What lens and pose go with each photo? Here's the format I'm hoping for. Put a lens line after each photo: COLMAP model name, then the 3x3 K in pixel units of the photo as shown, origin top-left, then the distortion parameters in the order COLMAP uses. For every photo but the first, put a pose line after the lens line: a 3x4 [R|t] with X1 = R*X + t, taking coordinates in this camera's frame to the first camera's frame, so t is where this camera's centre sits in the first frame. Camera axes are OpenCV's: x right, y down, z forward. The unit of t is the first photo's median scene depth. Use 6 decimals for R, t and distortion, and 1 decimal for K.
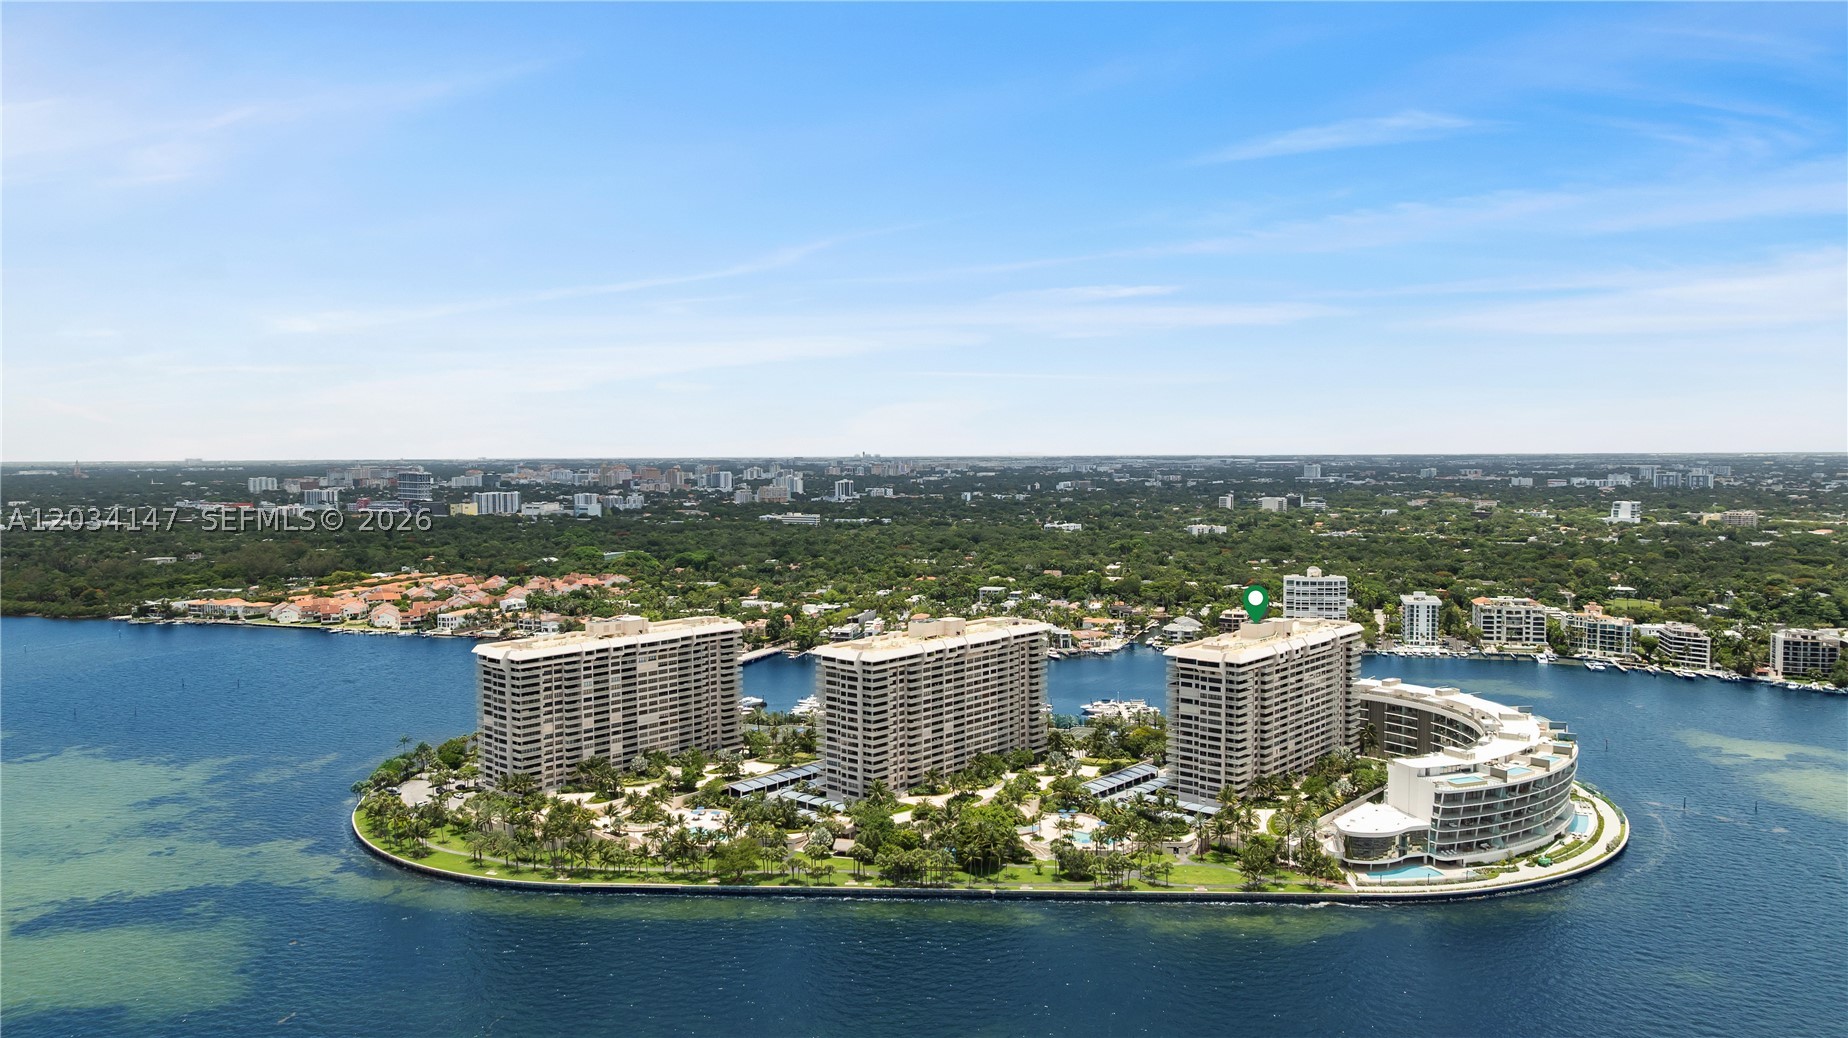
lens RADIAL K [[1304.1, 0, 924.0], [0, 1304.1, 519.0], [0, 0, 1]] dist [-0.011484, -0.004166]
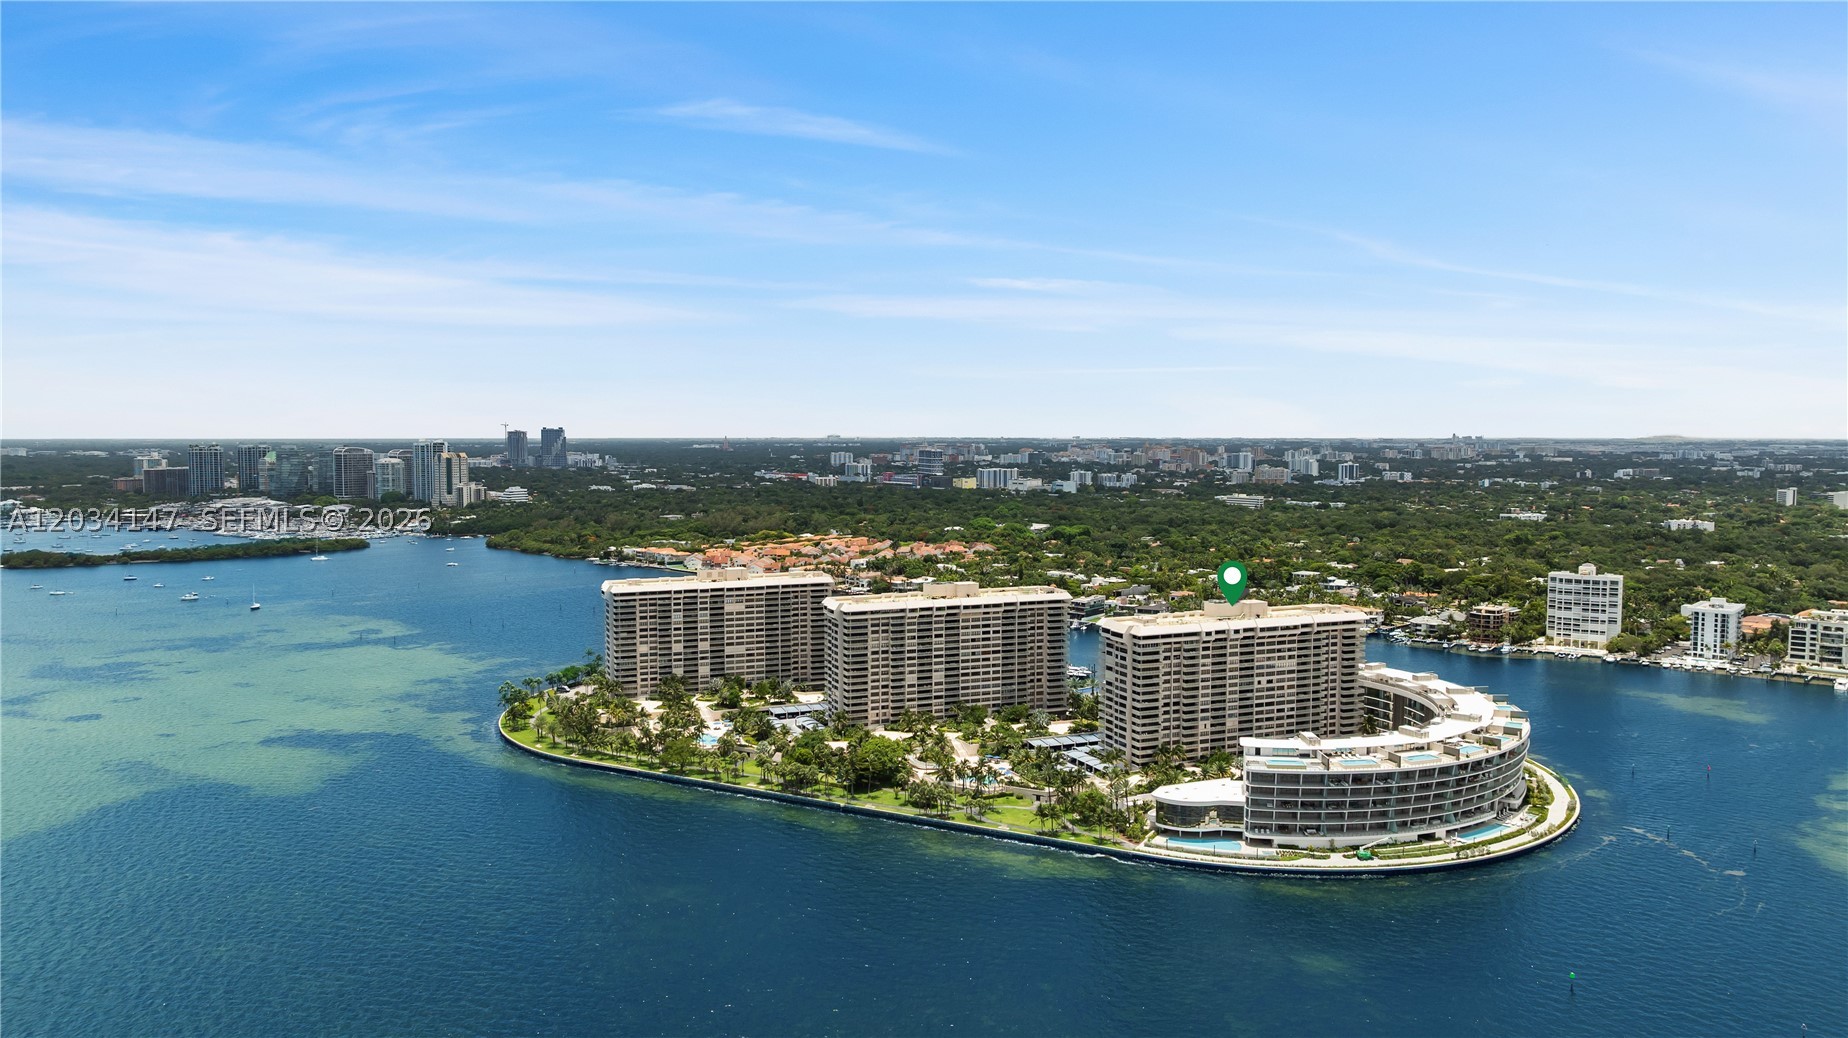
lens RADIAL K [[1295.8, 0, 924.0], [0, 1295.8, 519.0], [0, 0, 1]] dist [-0.013513, -0.001344]
pose [[0.898528, 0.035220, -0.437502, 0.502006], [-0.028464, 0.999353, 0.021991, -0.001872], [0.437993, -0.007306, 0.898949, -0.019643]]
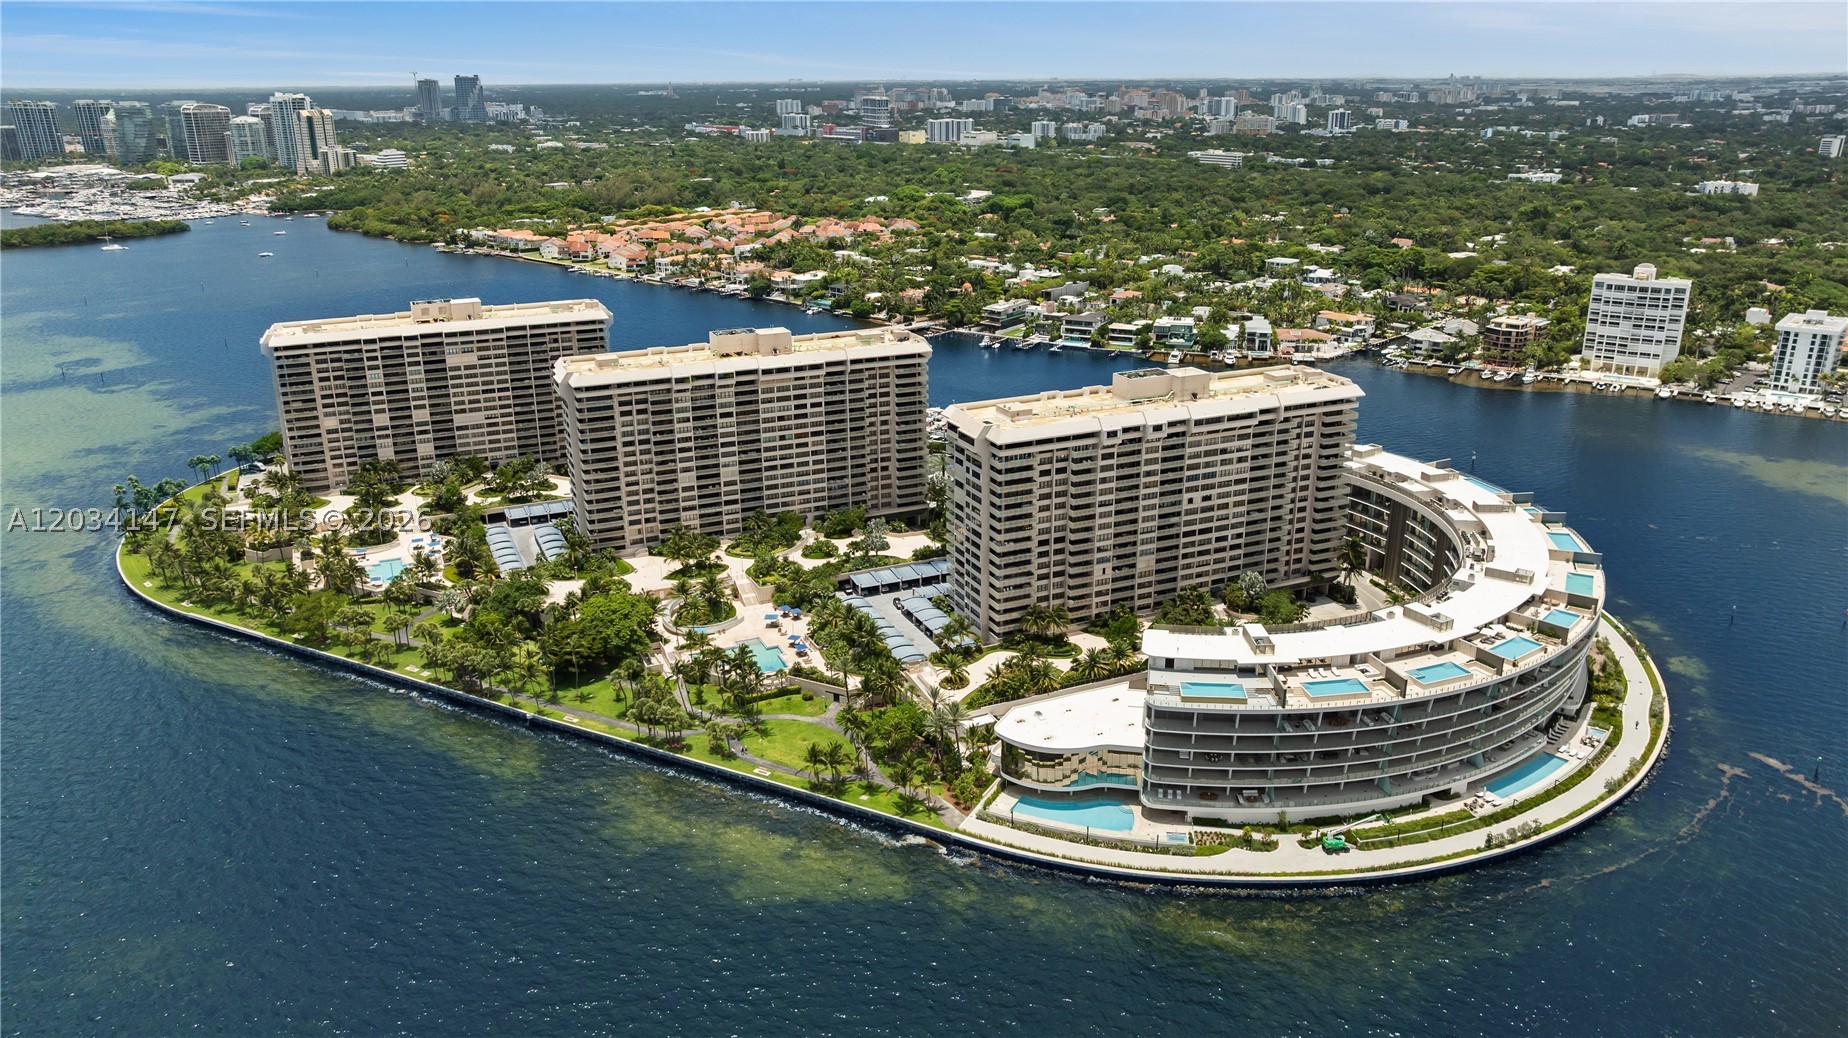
lens RADIAL K [[1295.8, 0, 924.0], [0, 1295.8, 519.0], [0, 0, 1]] dist [-0.013513, -0.001344]
pose [[0.907397, 0.135972, -0.397671, 0.439126], [-0.020180, 0.959222, 0.281932, -0.034254], [0.419790, -0.247799, 0.873139, 0.372481]]
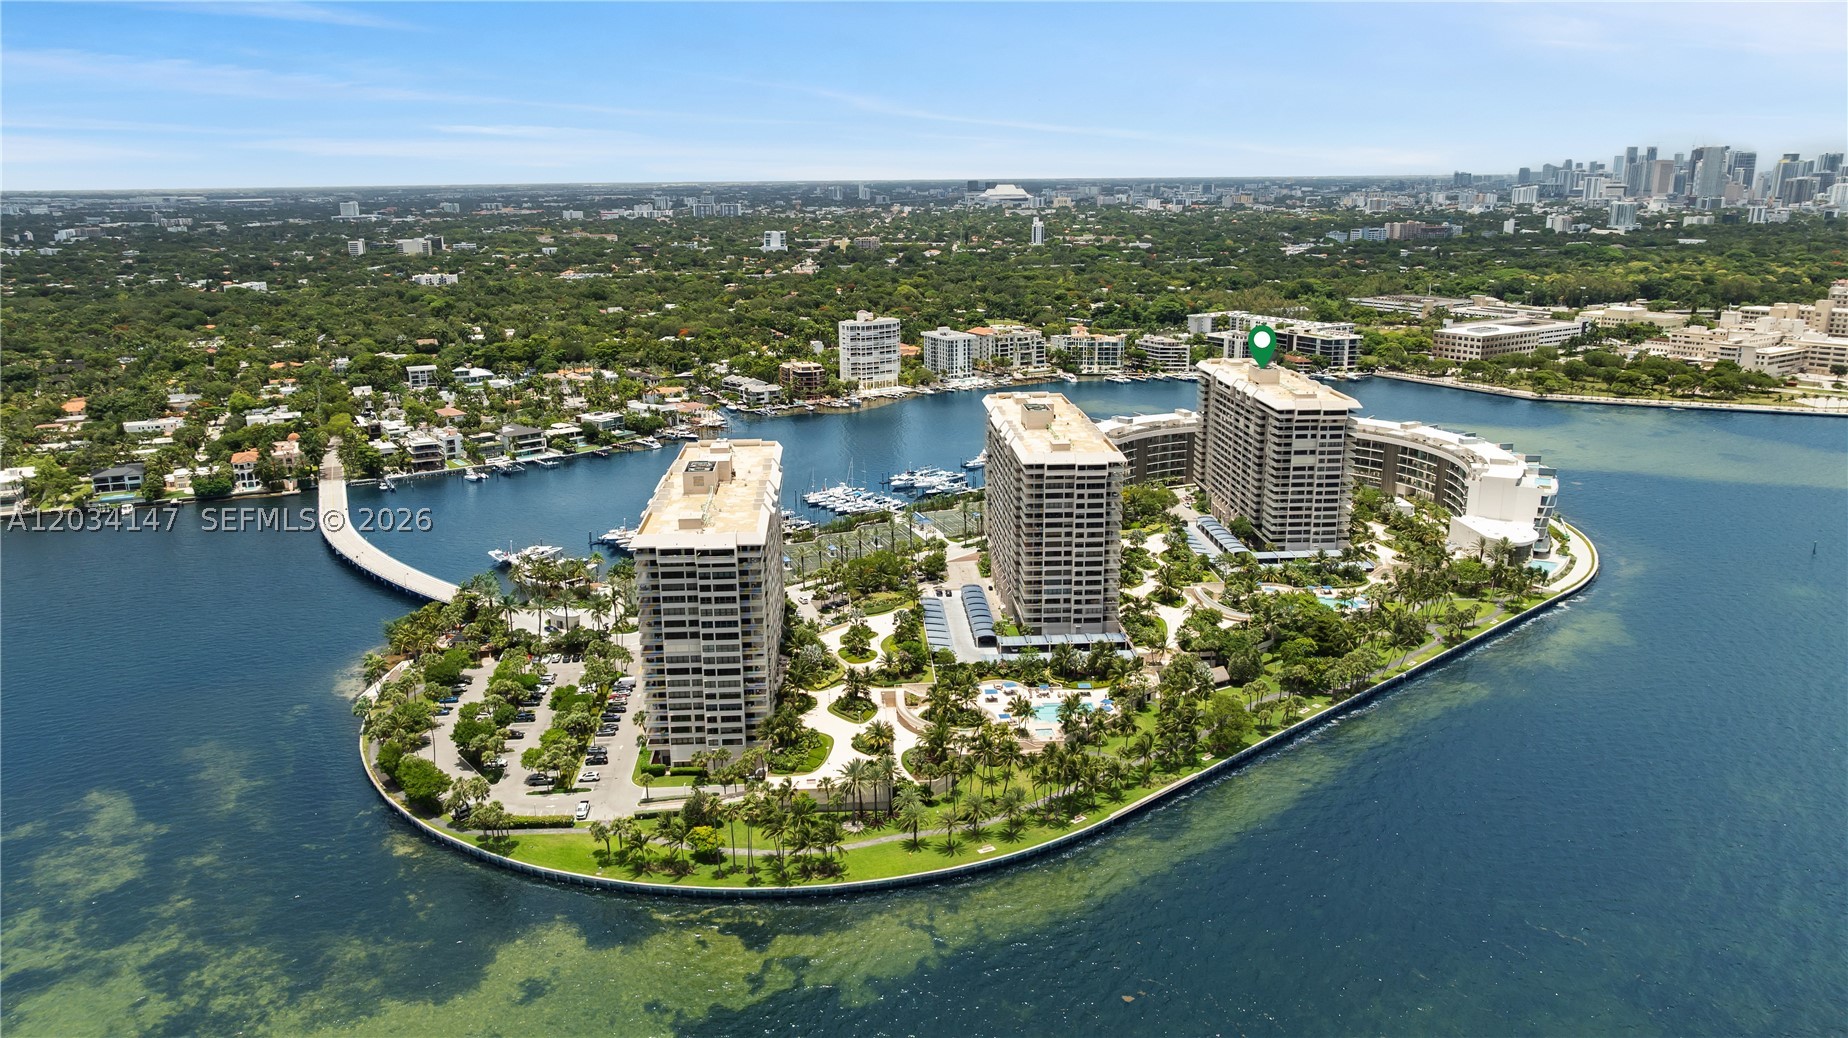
lens RADIAL K [[1295.8, 0, 924.0], [0, 1295.8, 519.0], [0, 0, 1]] dist [-0.013513, -0.001344]
pose [[0.711081, -0.182382, 0.679044, -0.655847], [0.042744, 0.975199, 0.217165, -0.036717], [-0.701810, -0.125397, 0.701241, 0.478948]]
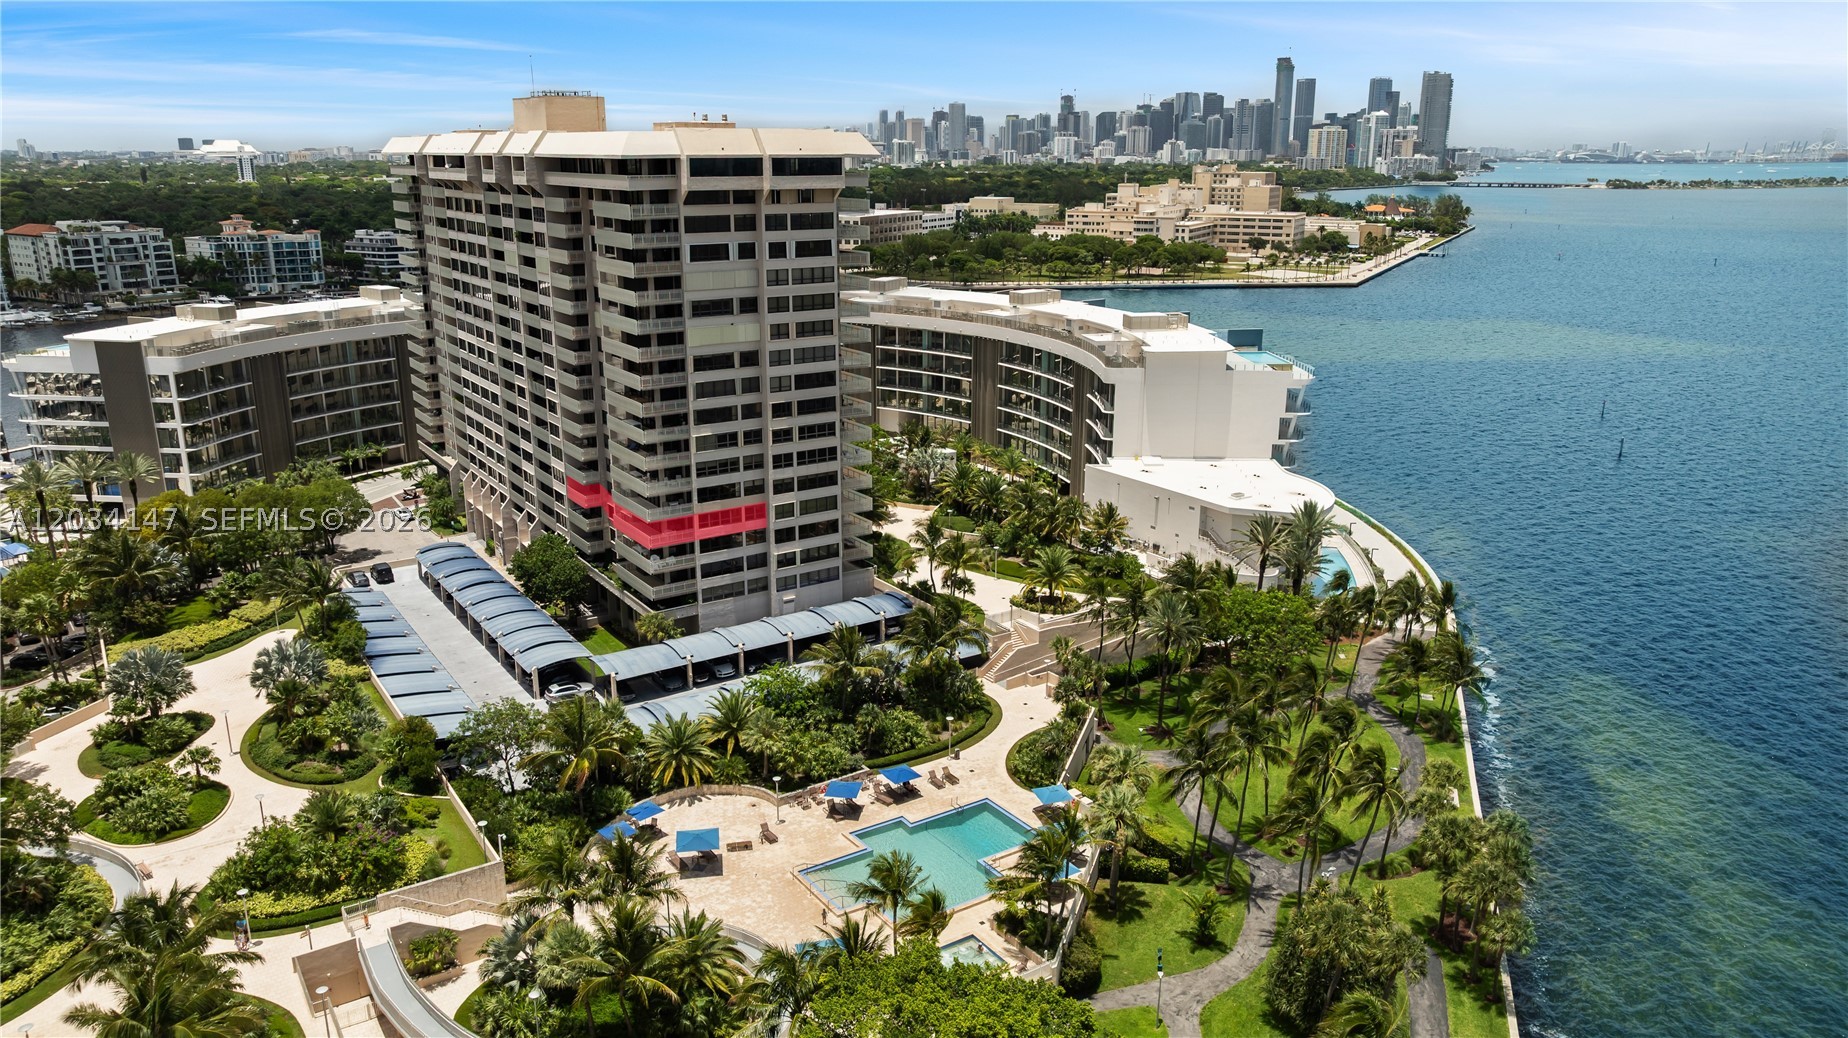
lens RADIAL K [[1295.8, 0, 924.0], [0, 1295.8, 519.0], [0, 0, 1]] dist [-0.013513, -0.001344]
pose [[0.260181, -0.260975, 0.929622, -0.074254], [0.049373, 0.965117, 0.257121, 0.107142], [-0.964297, -0.021000, 0.263990, 0.834076]]
